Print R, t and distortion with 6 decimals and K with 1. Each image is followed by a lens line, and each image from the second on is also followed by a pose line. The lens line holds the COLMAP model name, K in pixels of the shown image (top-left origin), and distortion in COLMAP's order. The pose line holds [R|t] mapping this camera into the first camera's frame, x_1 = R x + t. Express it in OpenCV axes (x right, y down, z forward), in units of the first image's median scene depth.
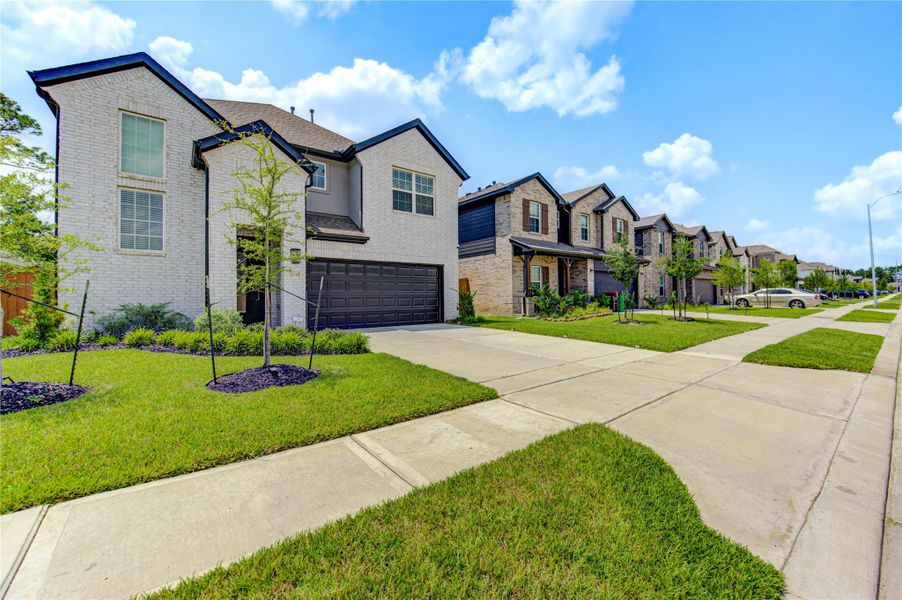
lens RADIAL K [[364.6, 0, 473.8], [0, 364.6, 310.4], [0, 0, 1]] dist [-0.011125, -0.000141]
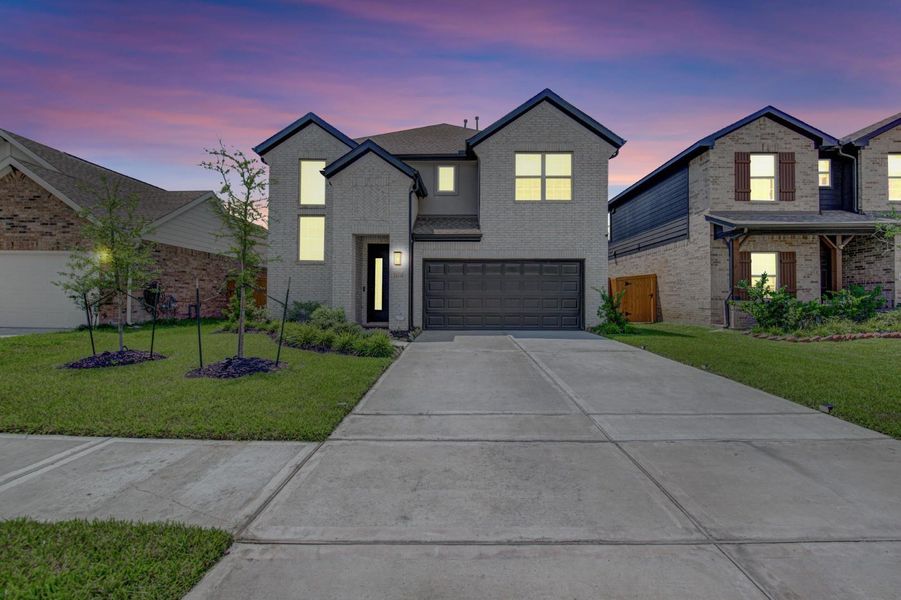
lens RADIAL K [[369.6, 0, 451.6], [0, 369.6, 303.9], [0, 0, 1]] dist [-0.008897, -0.000395]
pose [[0.757657, 0.019500, -0.652361, 0.203921], [-0.032363, 0.999446, -0.007712, -0.008110], [0.651850, 0.026956, 0.757869, 0.173352]]
